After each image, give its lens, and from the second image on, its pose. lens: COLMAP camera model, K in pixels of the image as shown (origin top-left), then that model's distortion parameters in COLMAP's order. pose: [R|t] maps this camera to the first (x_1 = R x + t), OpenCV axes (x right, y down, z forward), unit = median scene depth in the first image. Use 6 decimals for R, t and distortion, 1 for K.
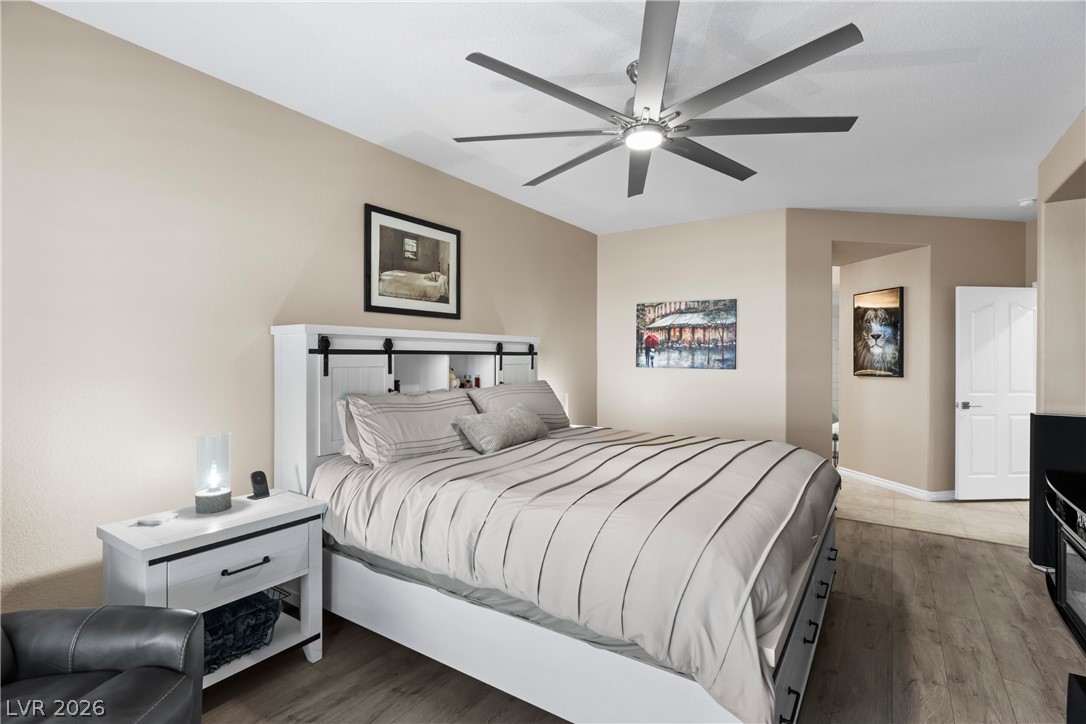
lens RADIAL K [[513.6, 0, 550.2], [0, 513.6, 355.5], [0, 0, 1]] dist [0.003956, -0.000807]
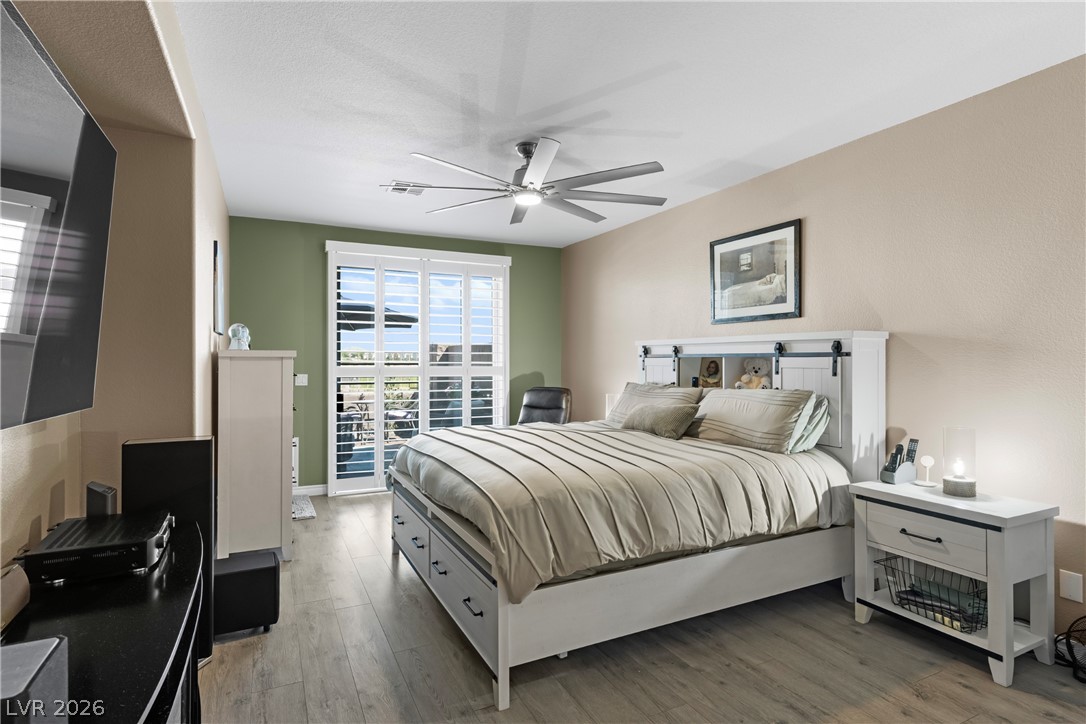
lens RADIAL K [[561.3, 0, 547.0], [0, 561.3, 361.5], [0, 0, 1]] dist [0.000946, 0.000152]
pose [[-0.487990, 0.000427, -0.872849, 0.944978], [0.000362, 1.000000, 0.000287, 0.007028], [0.872849, -0.000175, -0.487990, 1.150751]]
